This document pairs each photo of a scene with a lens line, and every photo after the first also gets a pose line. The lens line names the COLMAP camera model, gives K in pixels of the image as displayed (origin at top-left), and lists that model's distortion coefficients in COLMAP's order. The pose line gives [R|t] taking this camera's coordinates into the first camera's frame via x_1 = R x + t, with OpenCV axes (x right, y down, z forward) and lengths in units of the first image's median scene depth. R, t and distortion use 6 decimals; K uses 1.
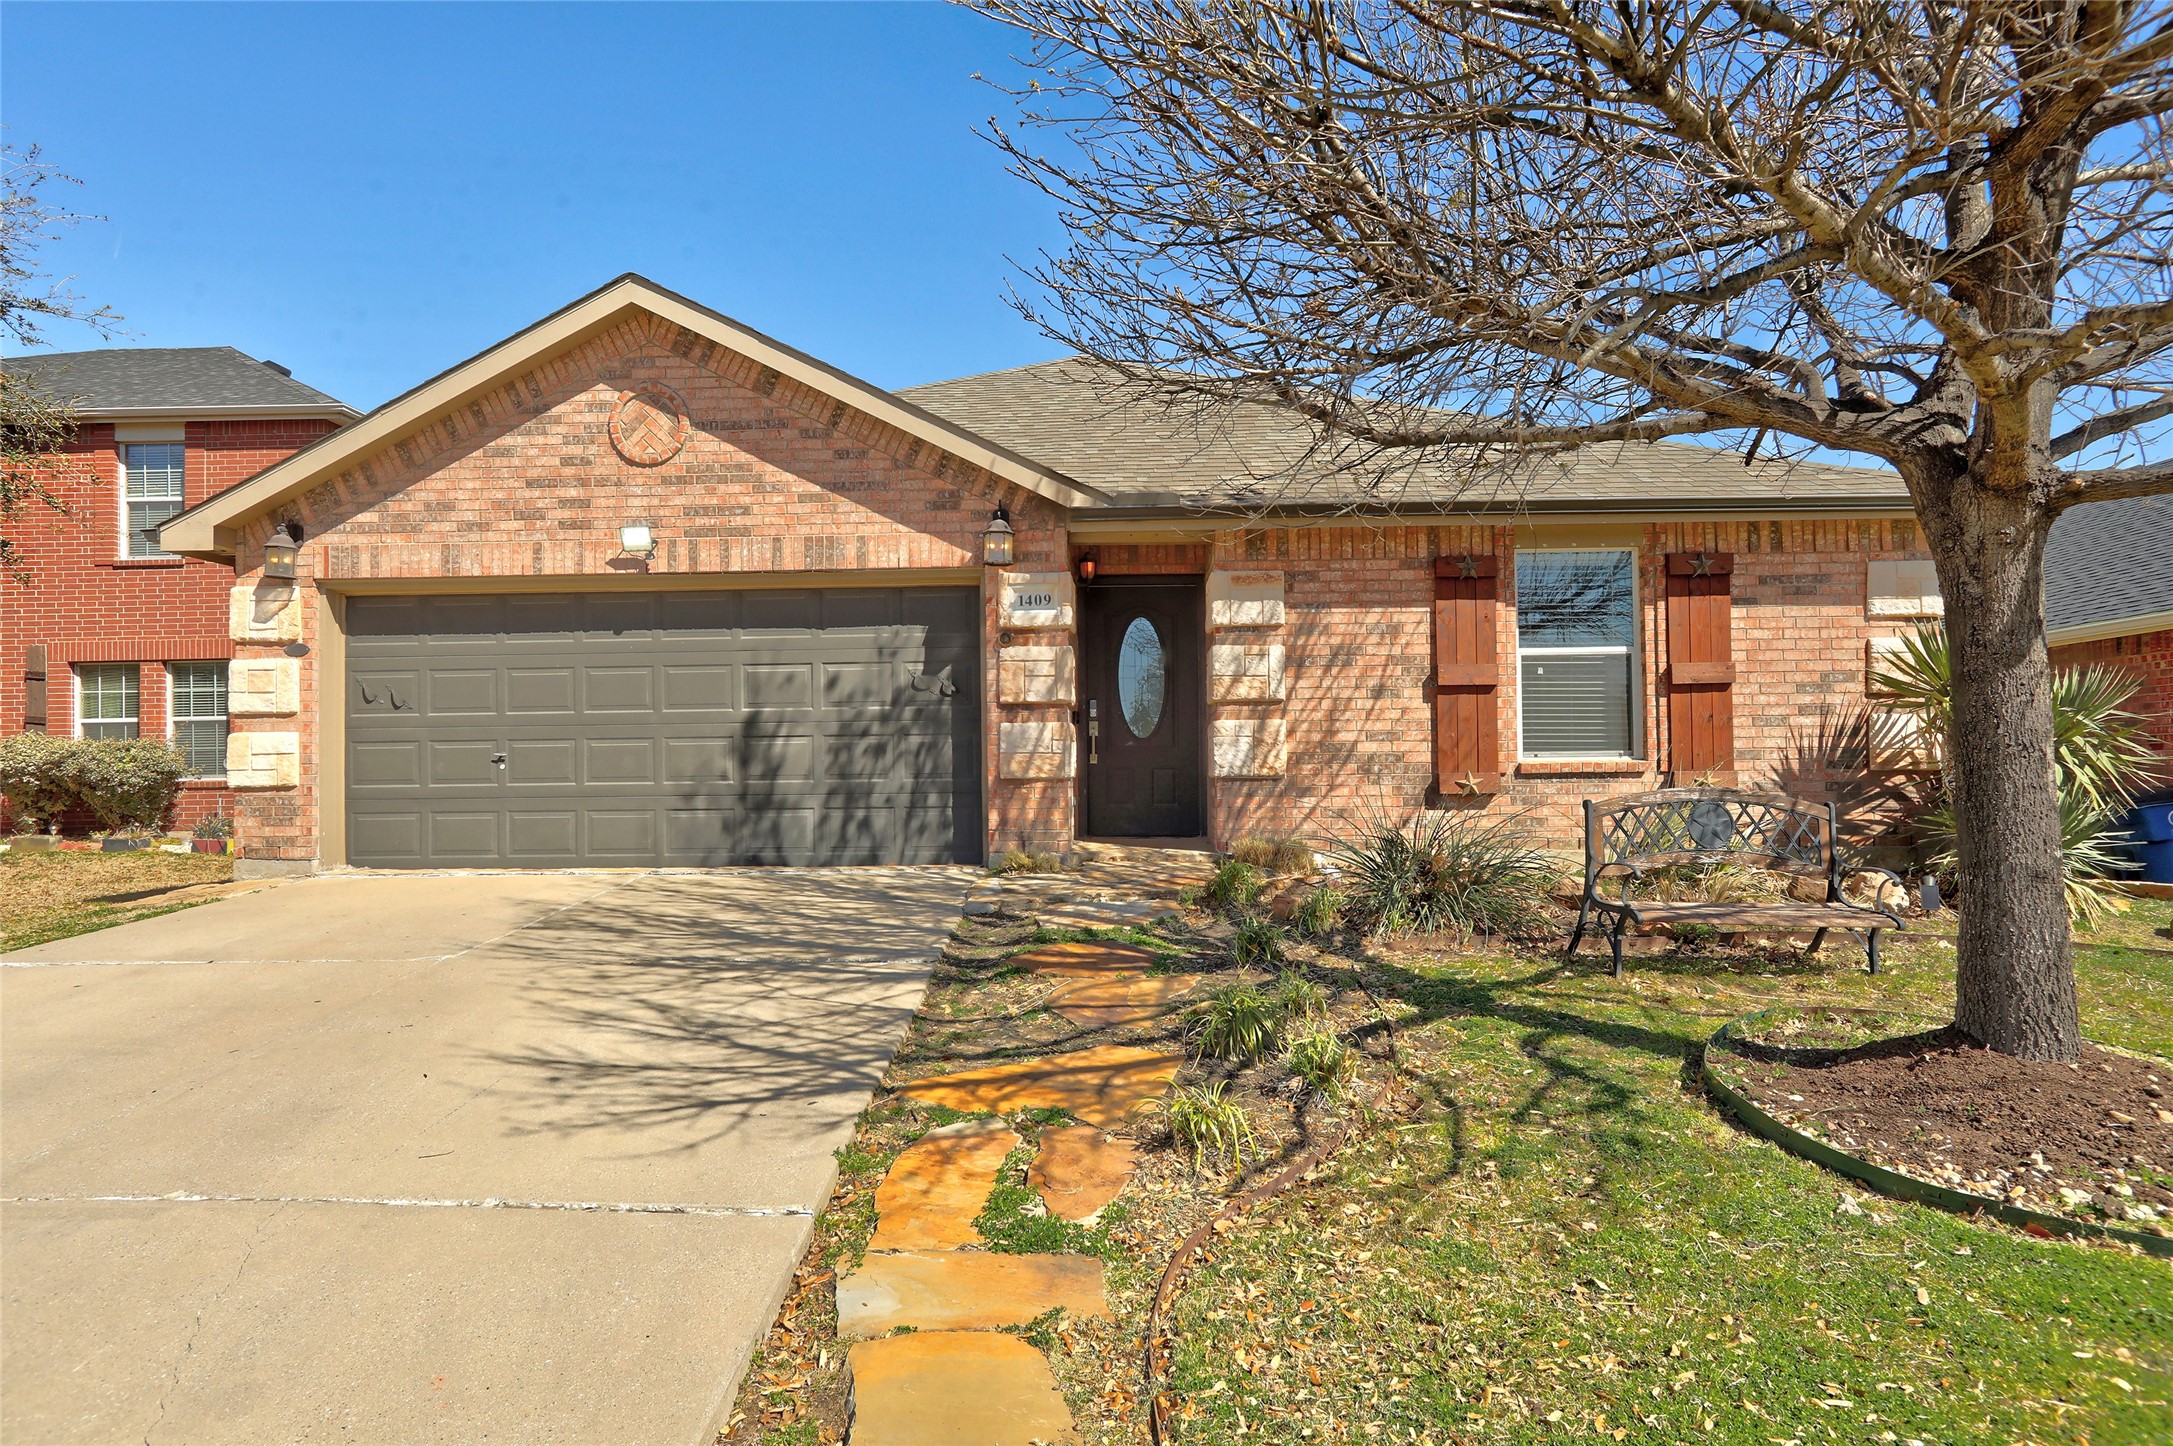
lens RADIAL K [[1249.2, 0, 1081.3], [0, 1249.2, 724.7], [0, 0, 1]] dist [-0.065671, 0.045374]
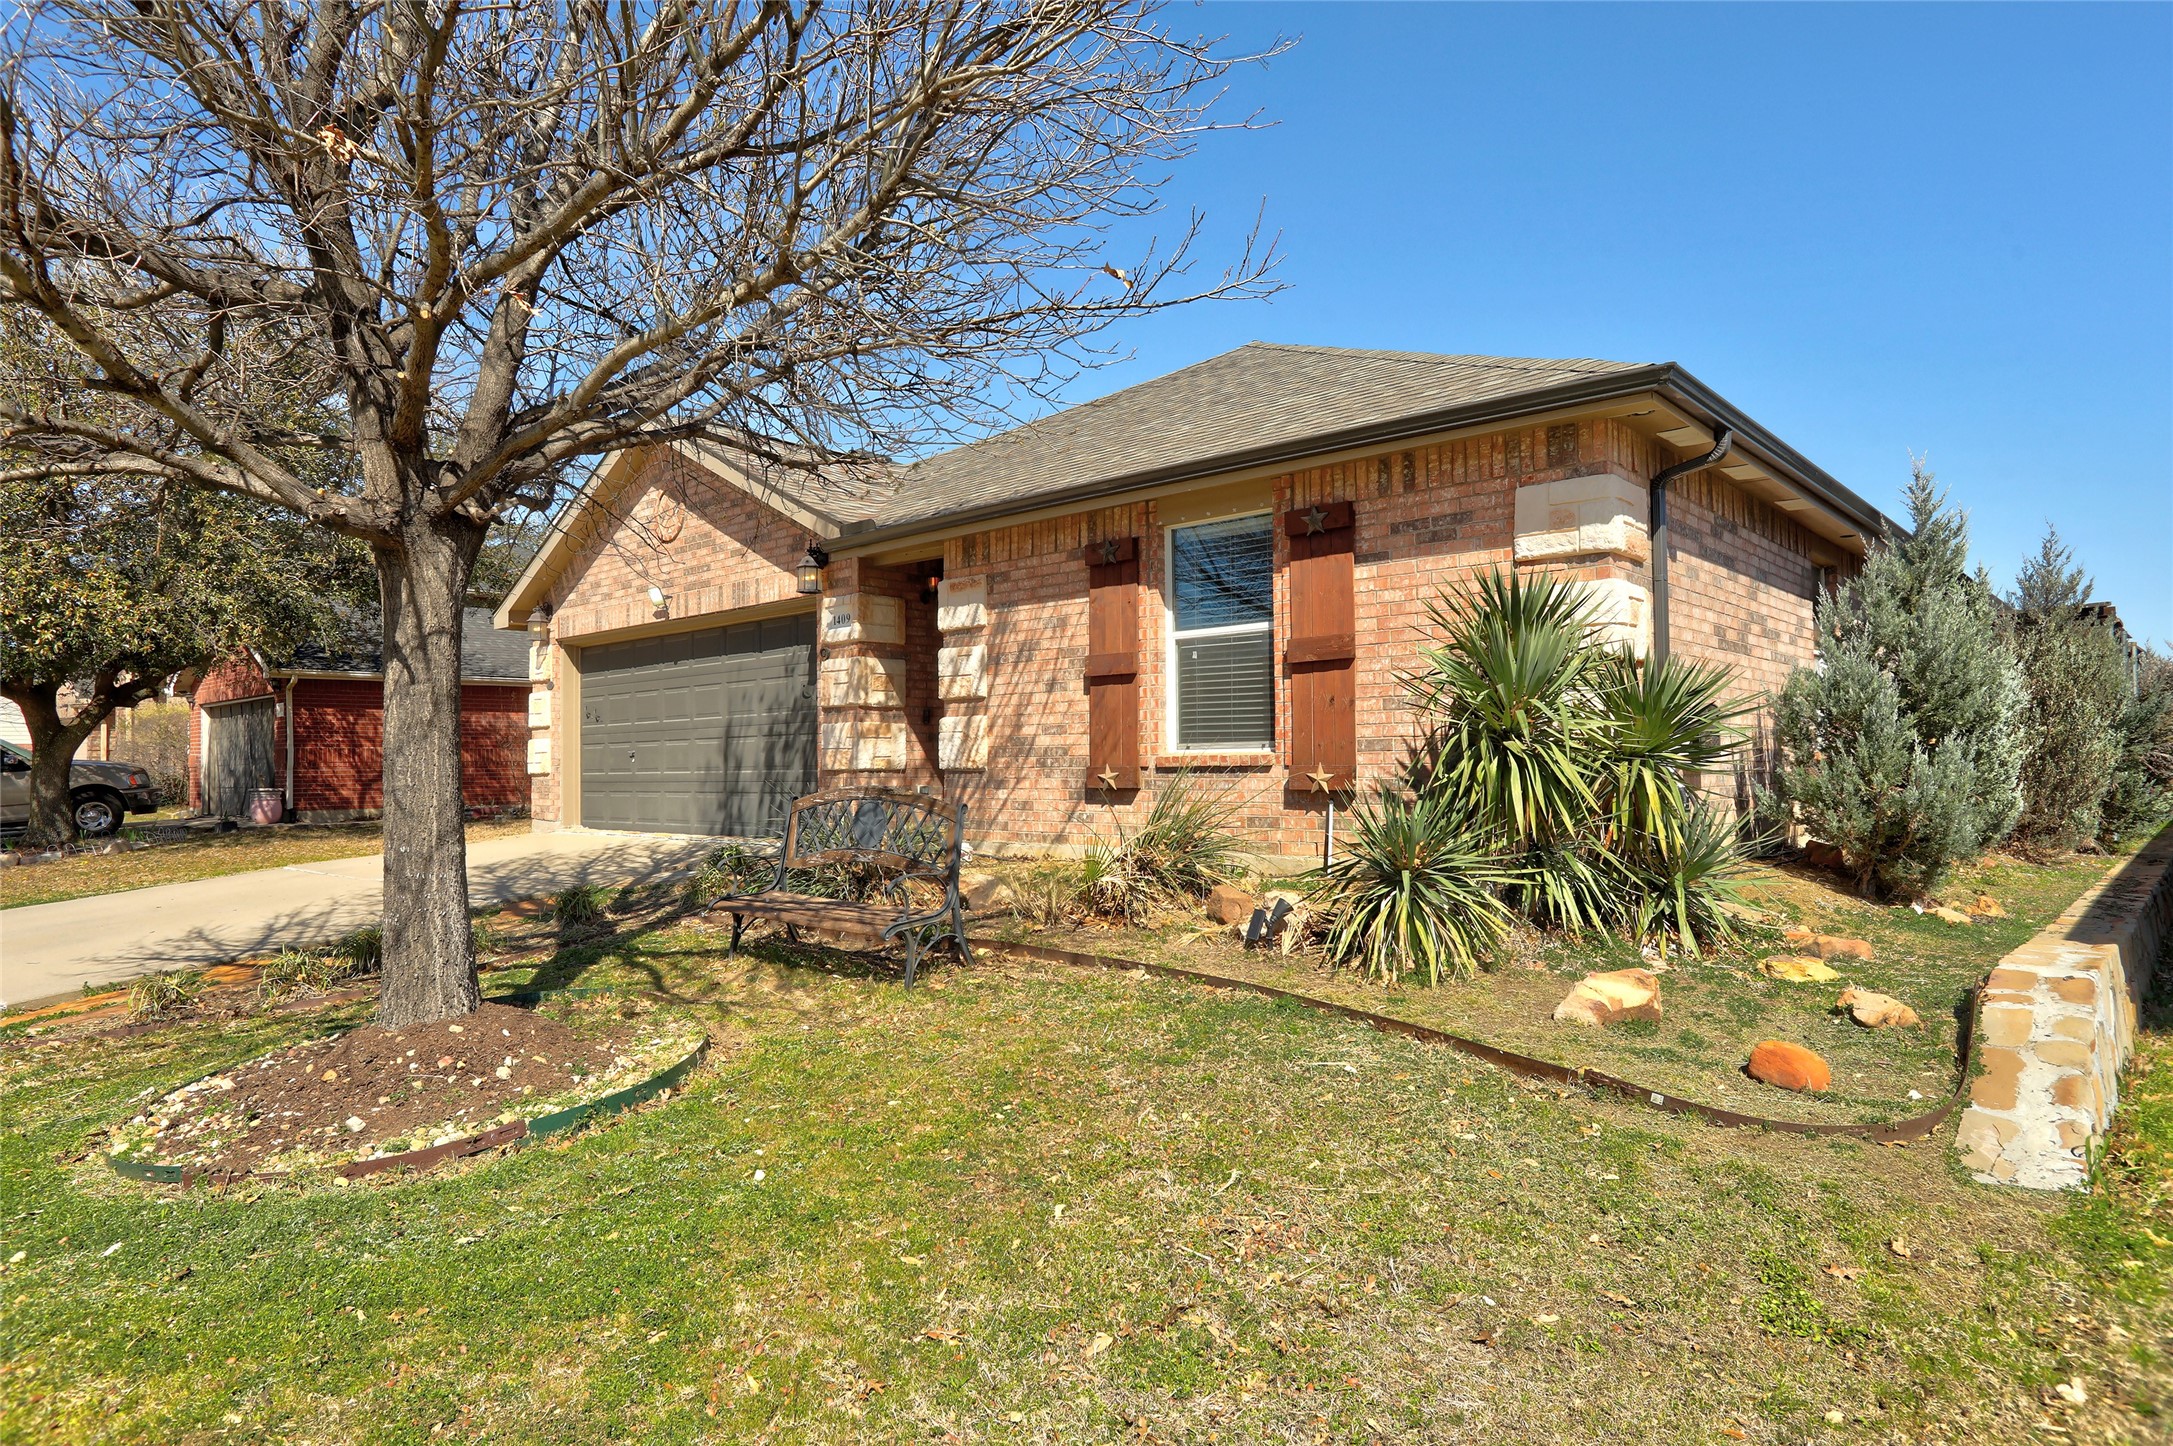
lens RADIAL K [[1249.2, 0, 1086.5], [0, 1249.2, 715.6], [0, 0, 1]] dist [-0.065671, 0.045374]
pose [[0.770457, -0.024140, -0.637034, 0.903436], [0.022622, 0.999689, -0.010524, 0.009157], [0.637090, -0.006303, 0.770764, 0.238265]]
